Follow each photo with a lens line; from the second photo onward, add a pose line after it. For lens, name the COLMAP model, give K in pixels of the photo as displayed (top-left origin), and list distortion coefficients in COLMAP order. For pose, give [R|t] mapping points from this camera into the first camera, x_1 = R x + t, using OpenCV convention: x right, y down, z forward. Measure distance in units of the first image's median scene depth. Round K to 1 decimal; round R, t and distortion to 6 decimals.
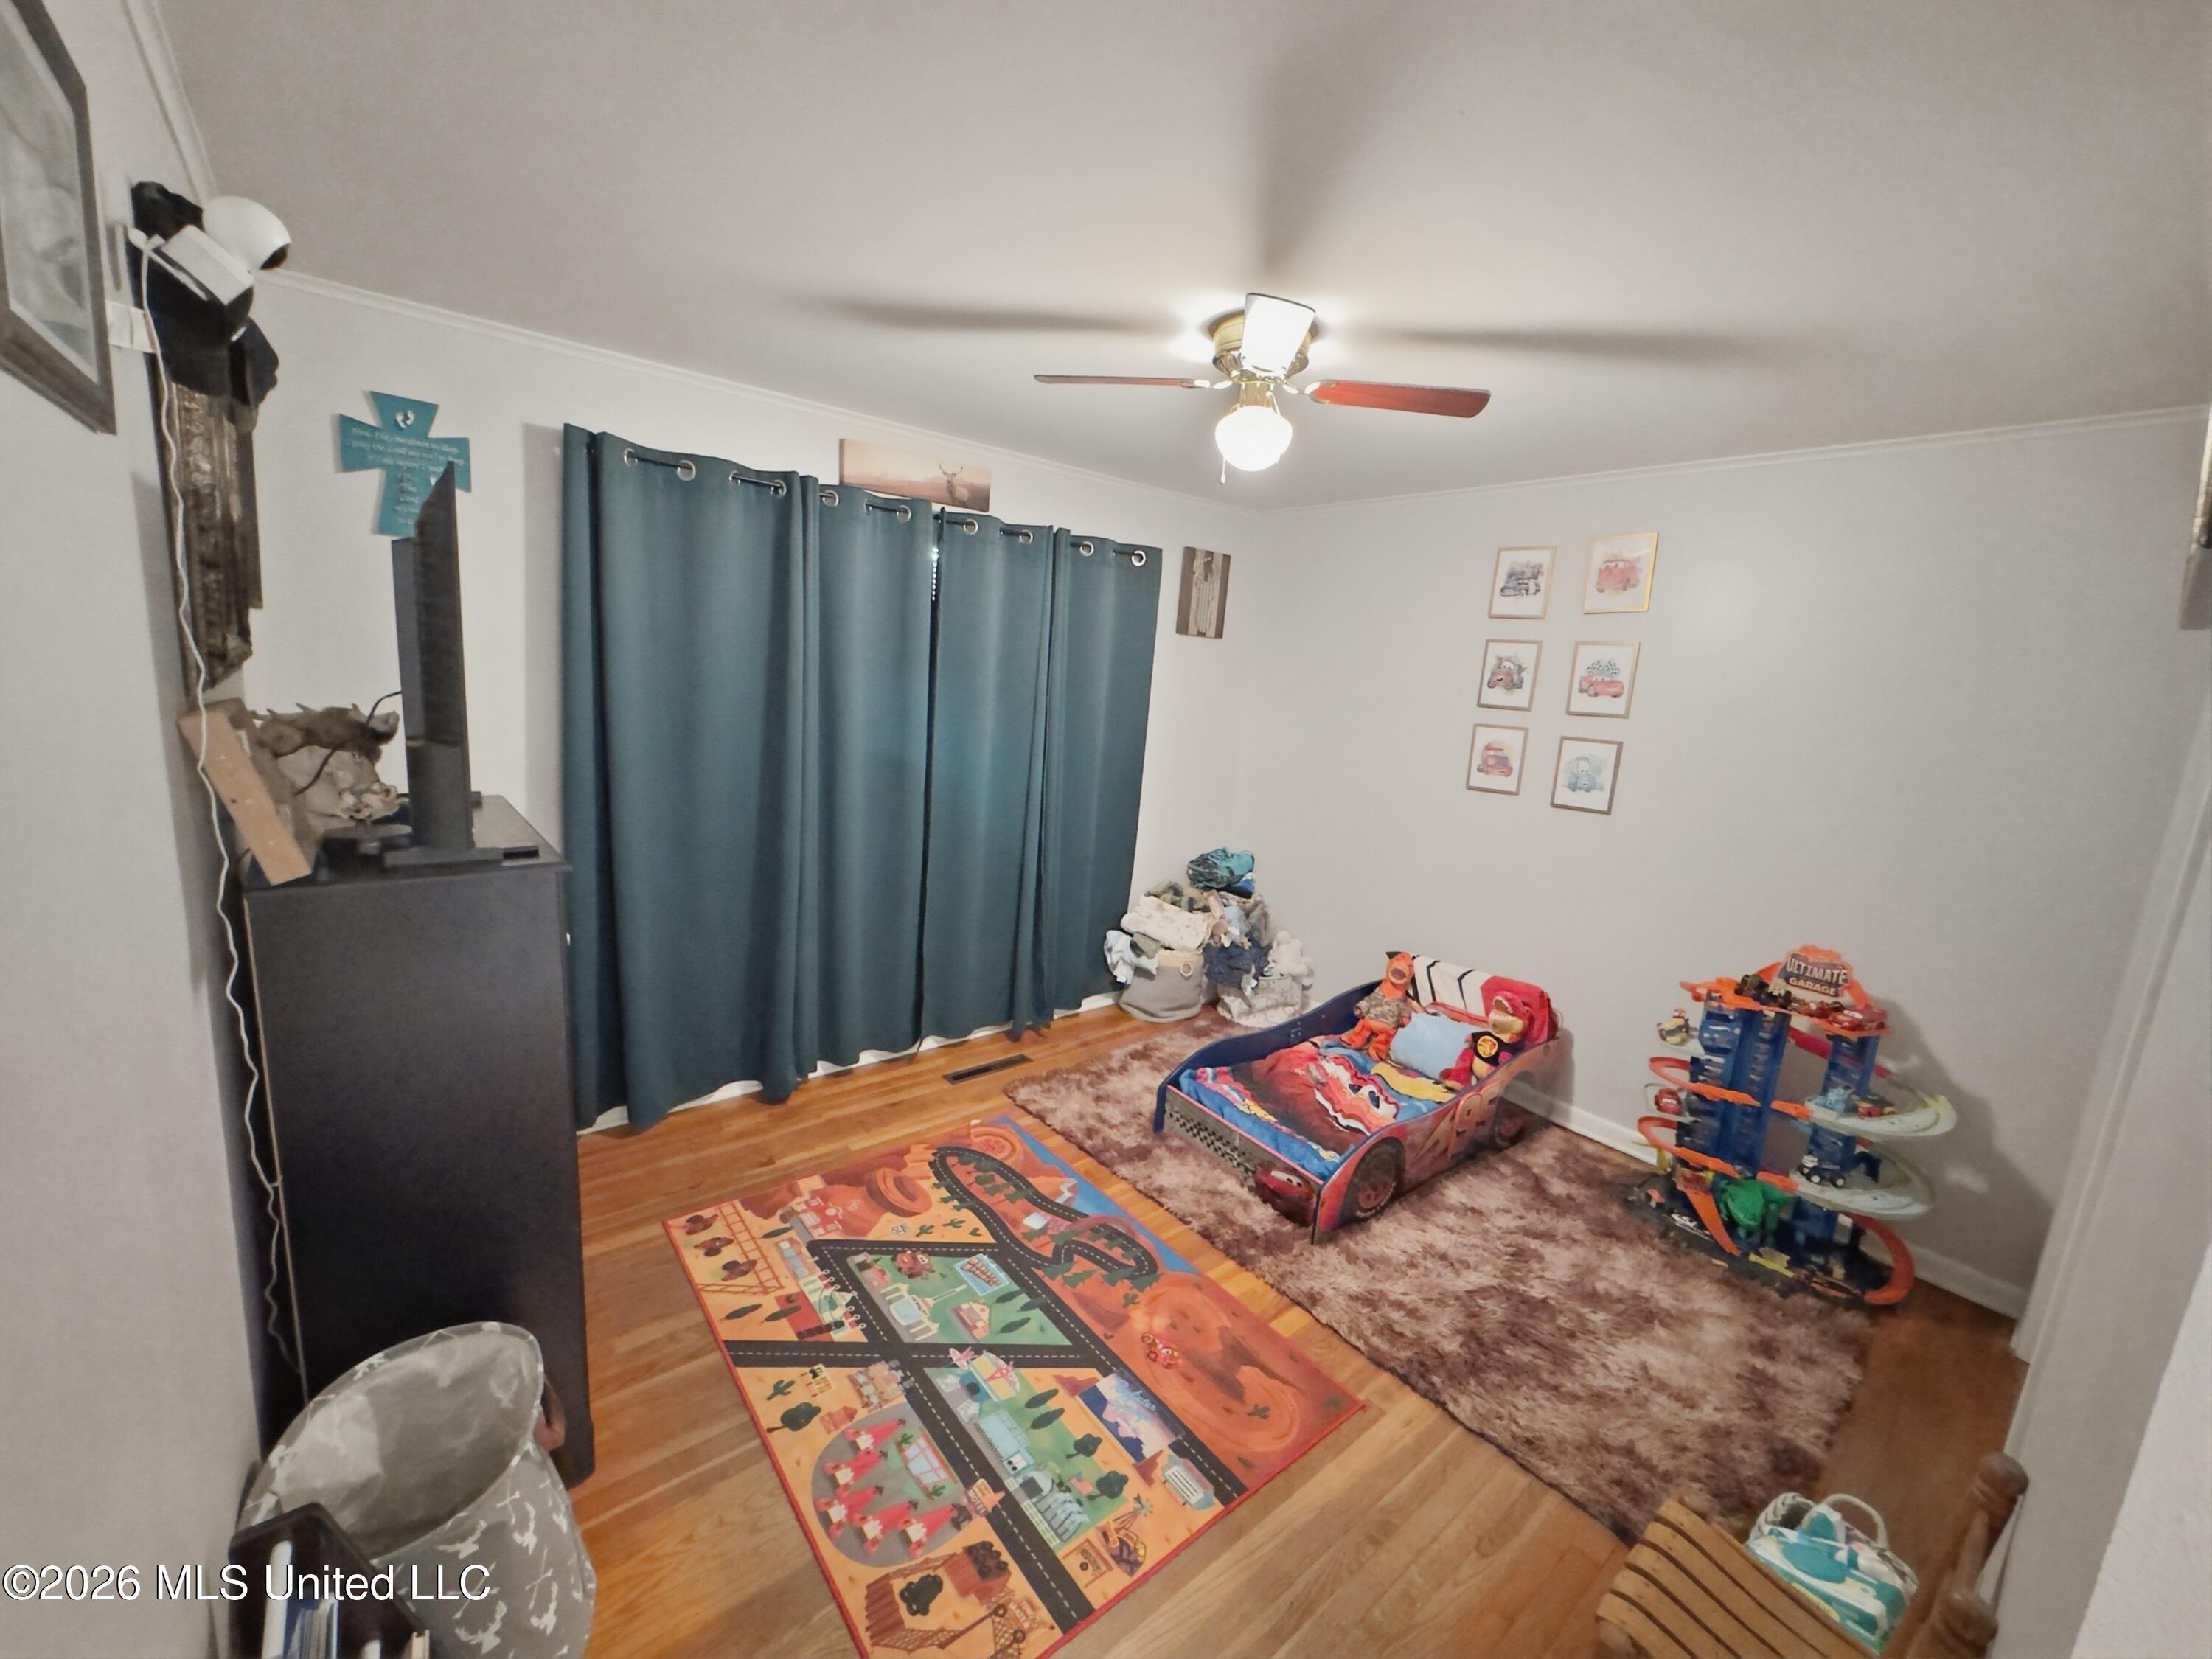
lens RADIAL K [[881.6, 0, 1103.0], [0, 881.6, 829.8], [0, 0, 1]] dist [-0.004253, 0.000508]
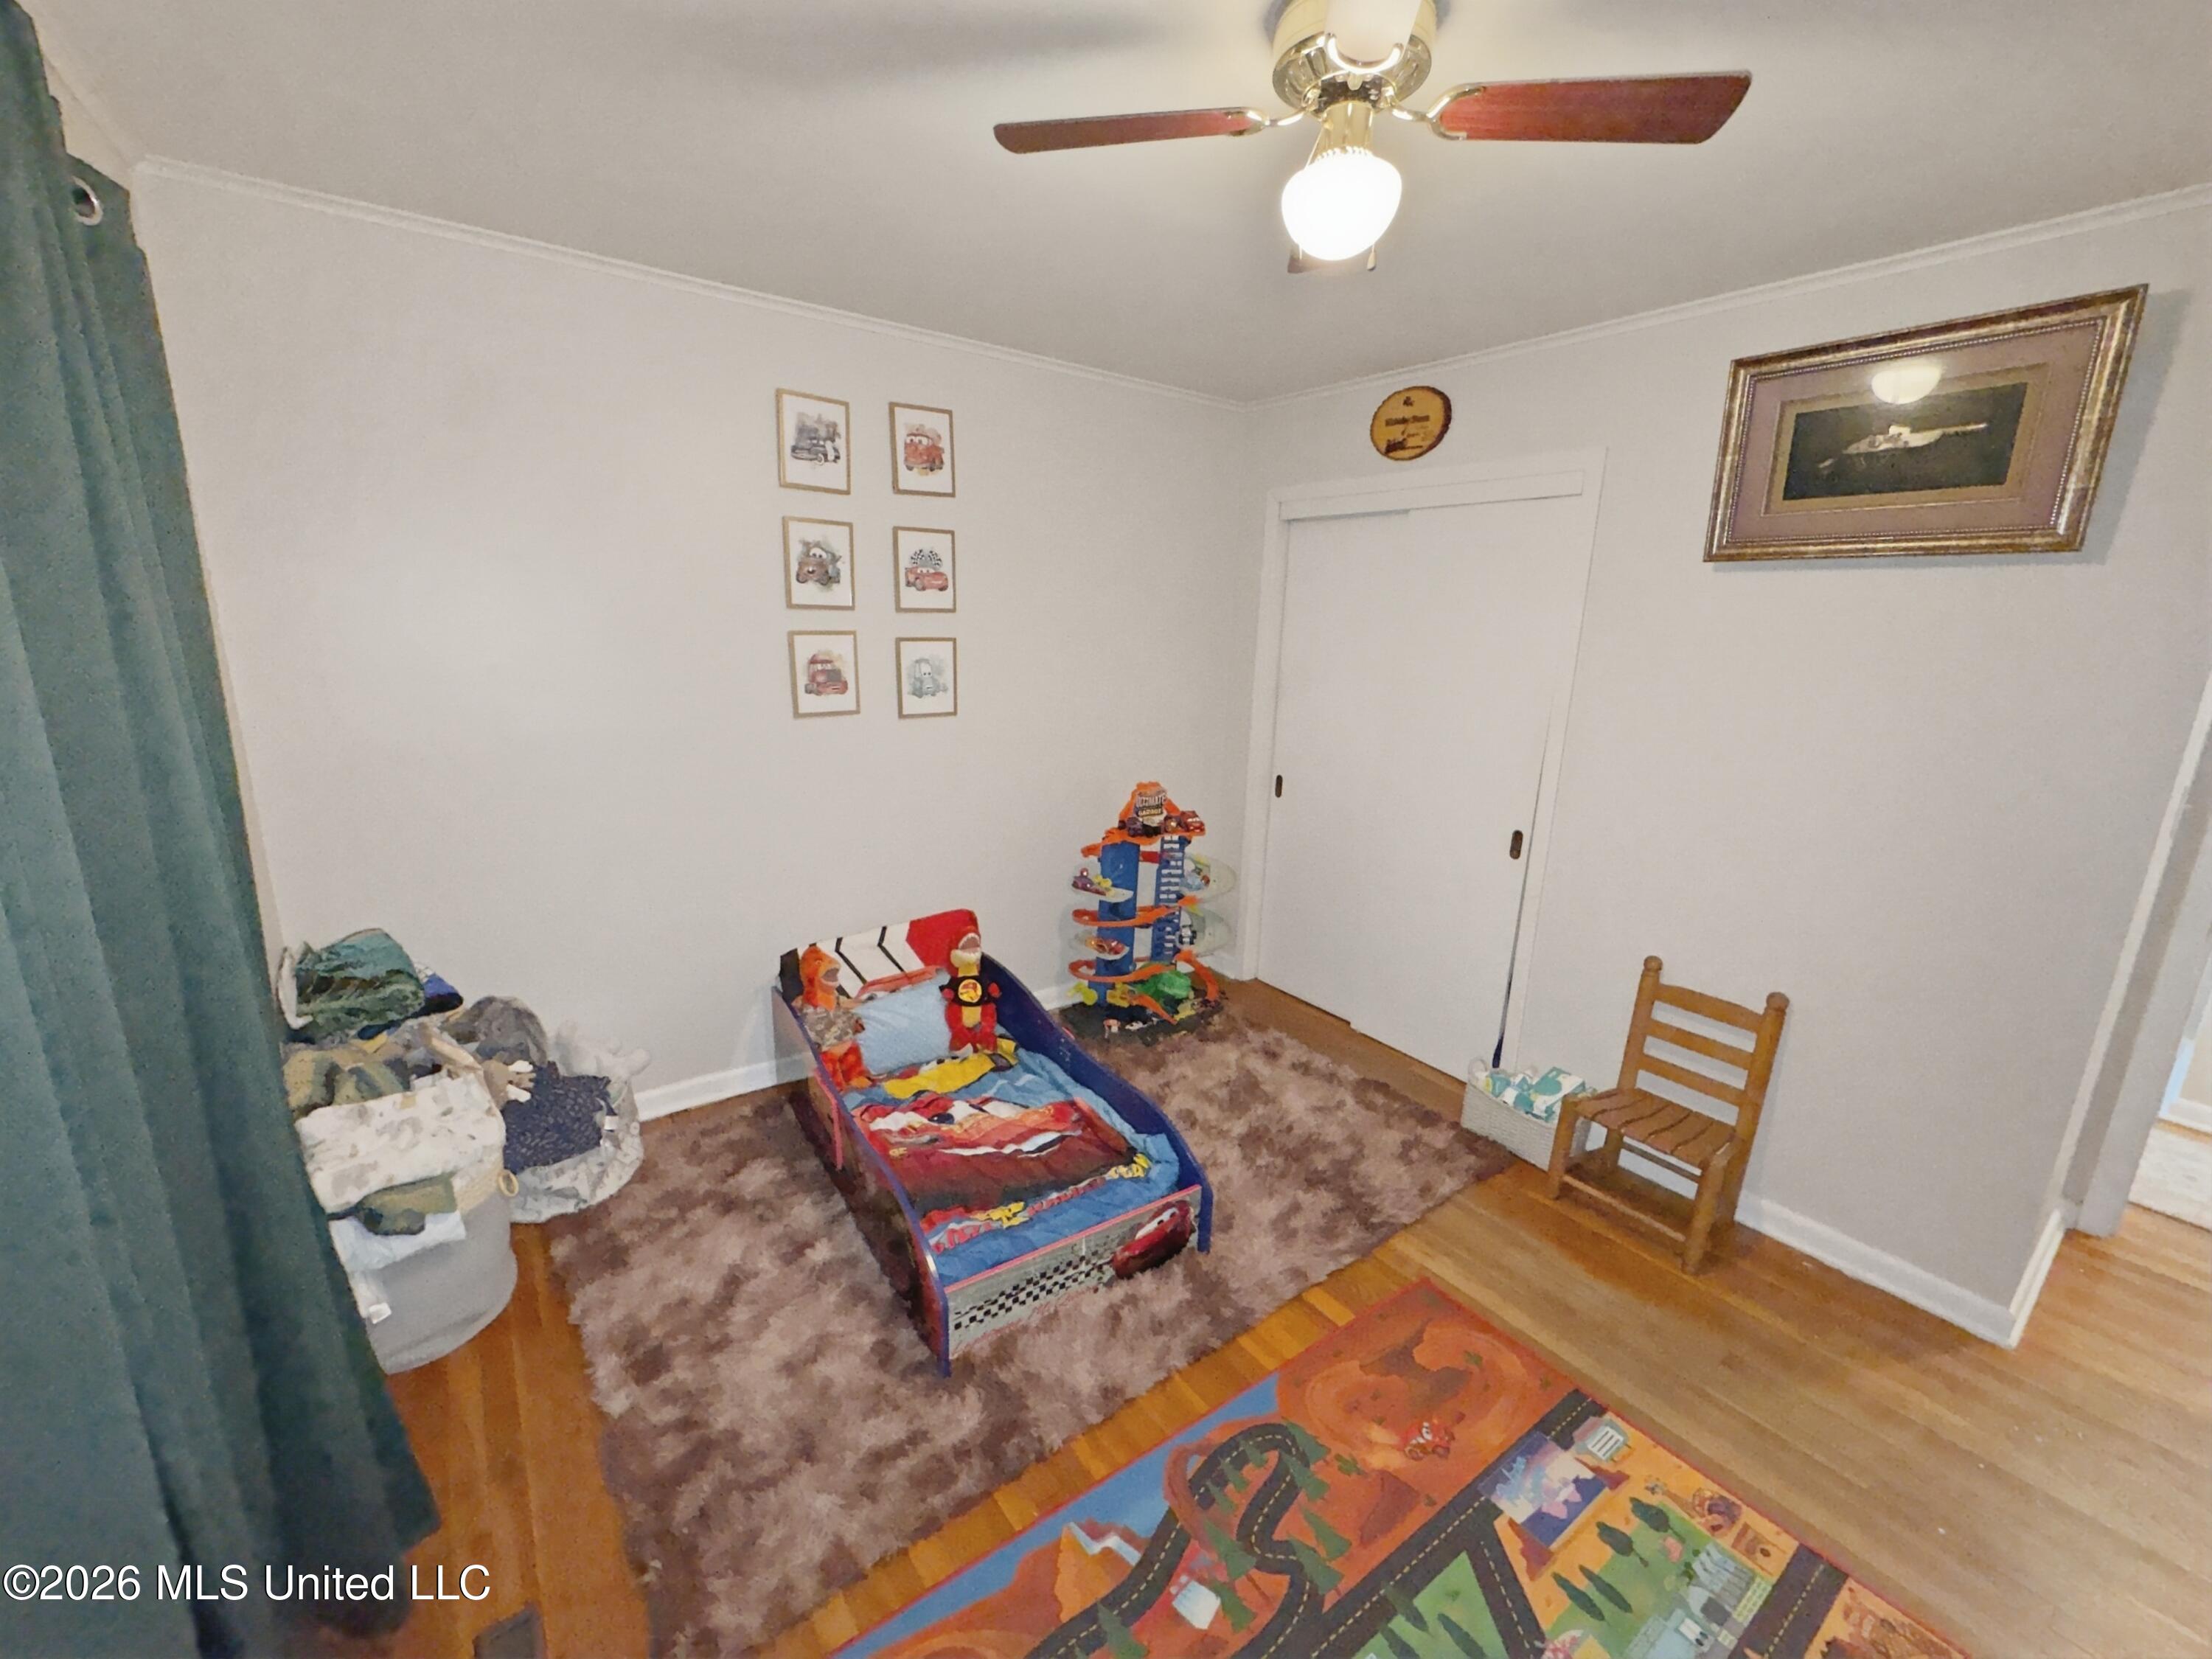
lens RADIAL K [[881.6, 0, 1103.0], [0, 881.6, 829.8], [0, 0, 1]] dist [-0.004253, 0.000508]
pose [[0.063051, -0.298172, 0.952427, -0.503144], [0.155984, 0.945542, 0.285690, -0.201098], [-0.985745, 0.130550, 0.106128, 1.017648]]
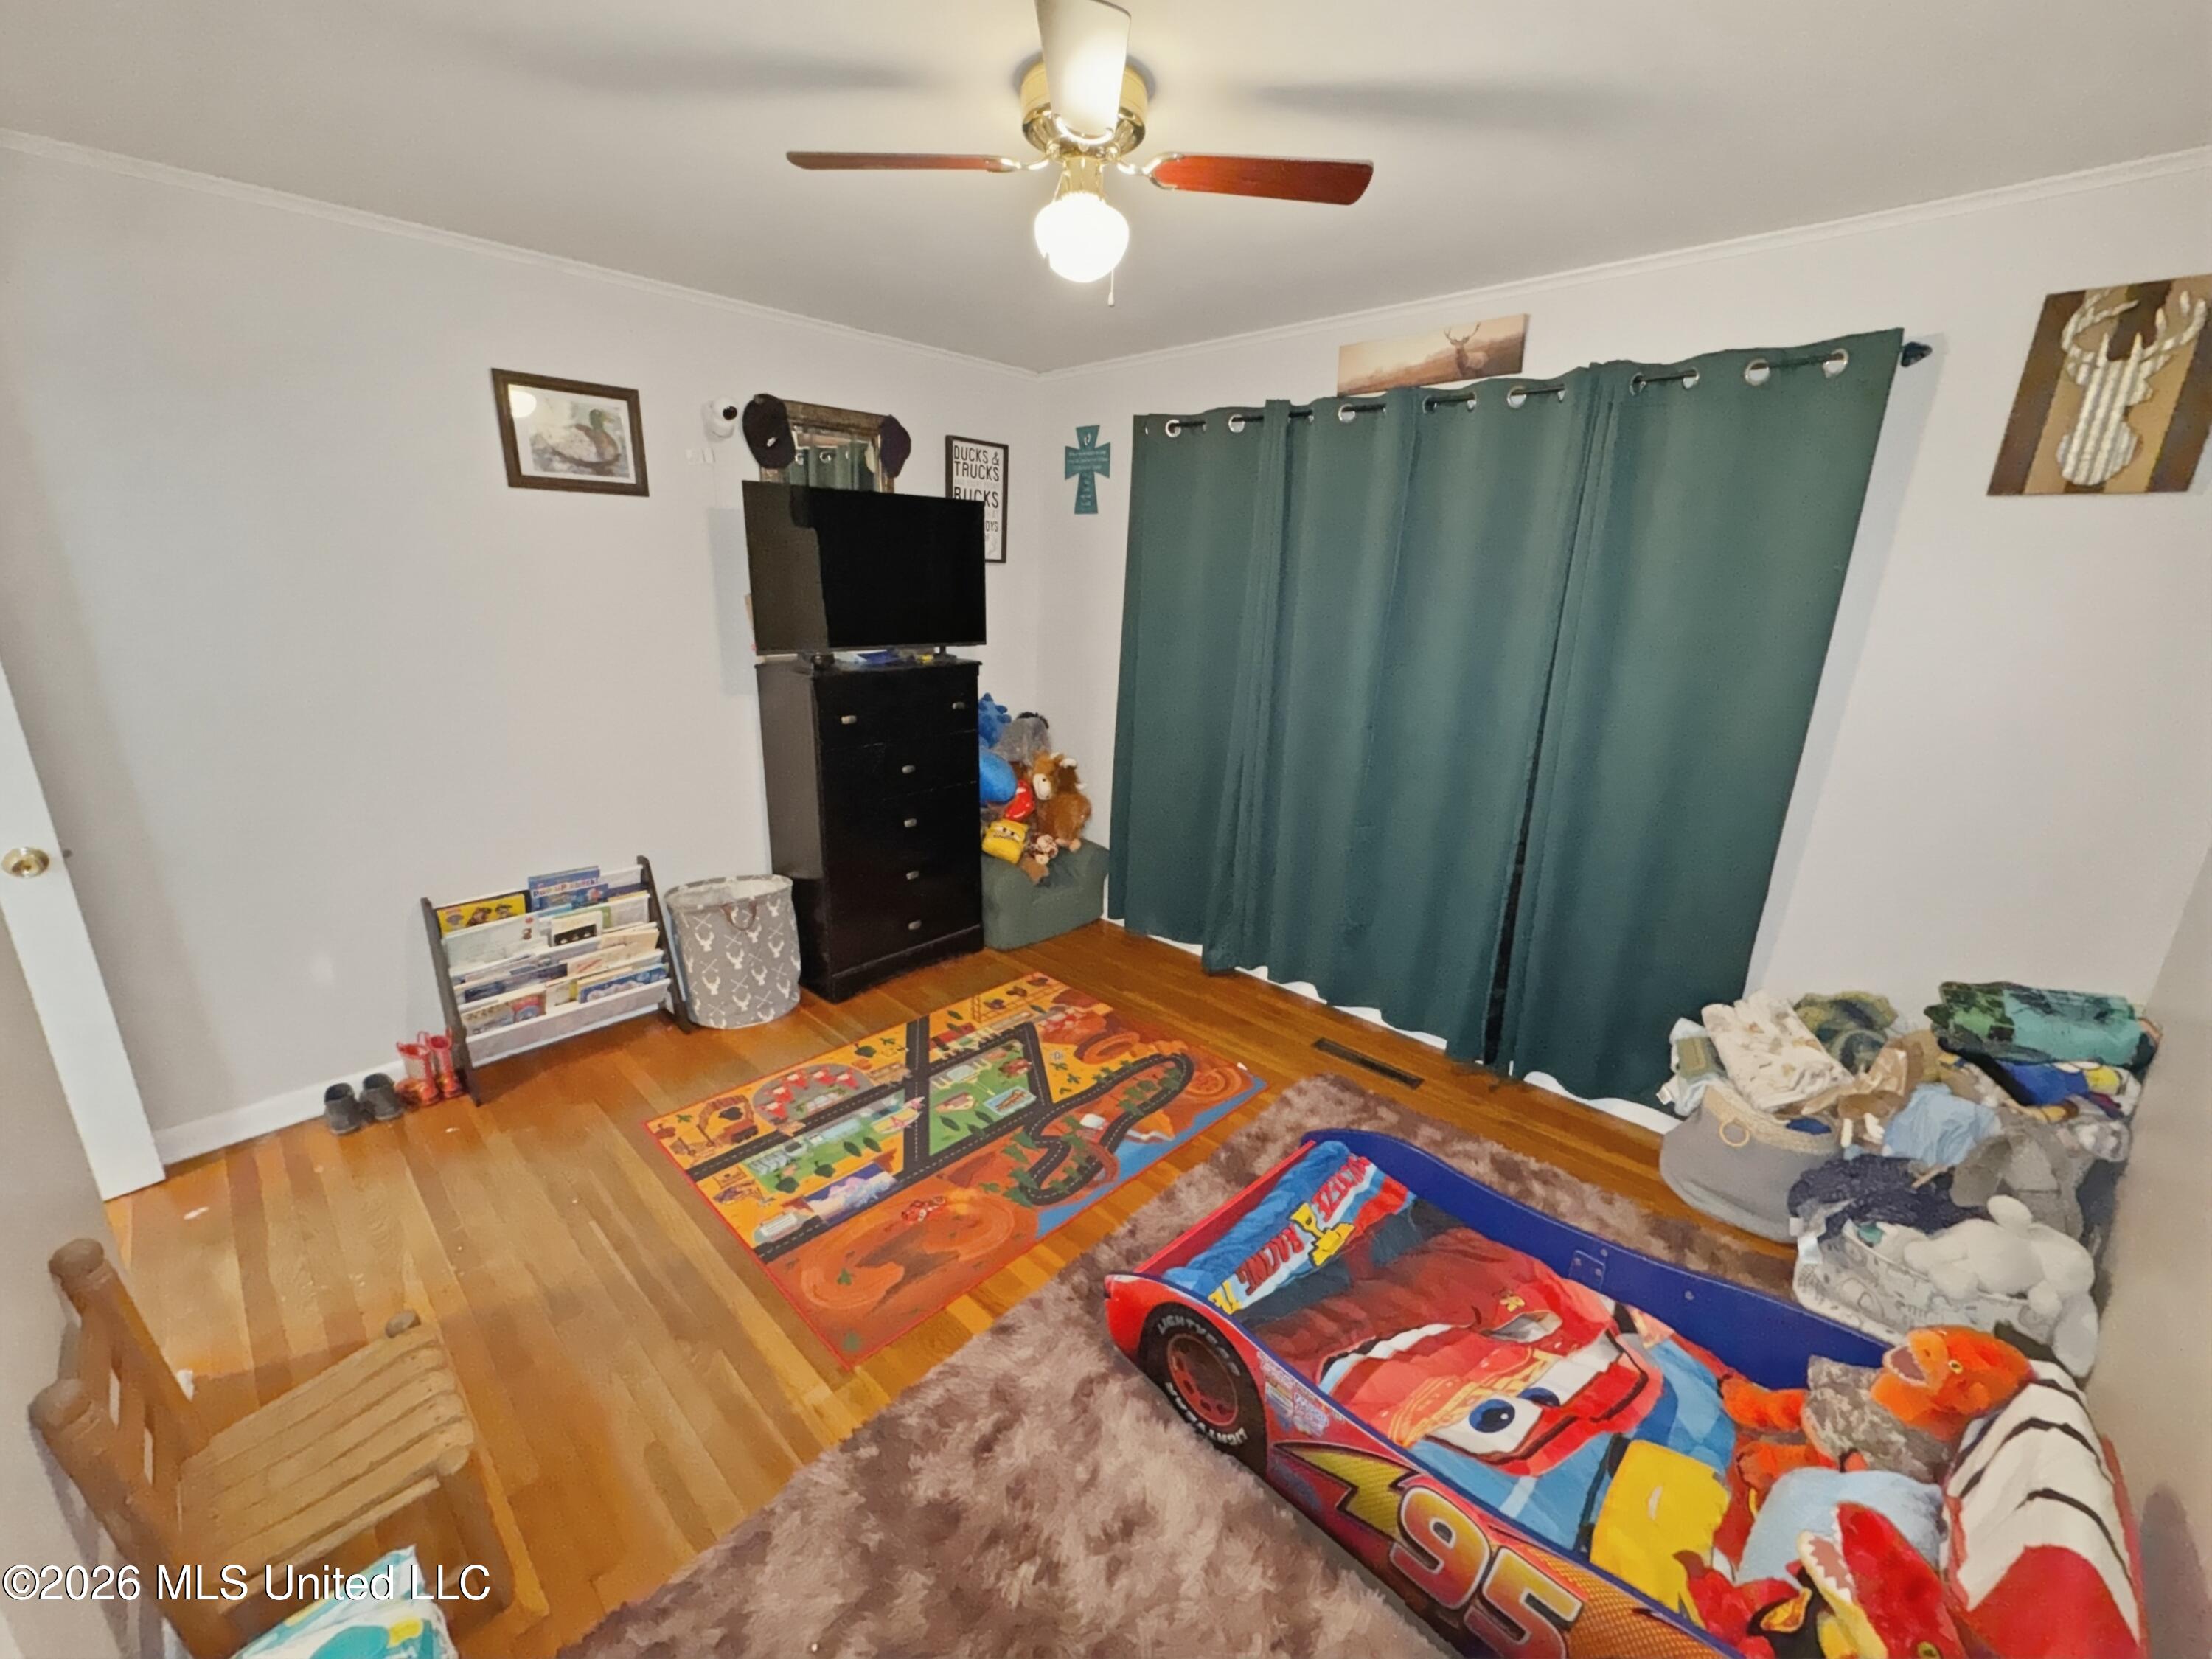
lens RADIAL K [[881.6, 0, 1103.0], [0, 881.6, 829.8], [0, 0, 1]] dist [-0.004253, 0.000508]
pose [[0.116368, 0.211991, -0.970319, 0.913368], [-0.198381, 0.962231, 0.186432, -0.077970], [0.973192, 0.170799, 0.154027, 0.867034]]
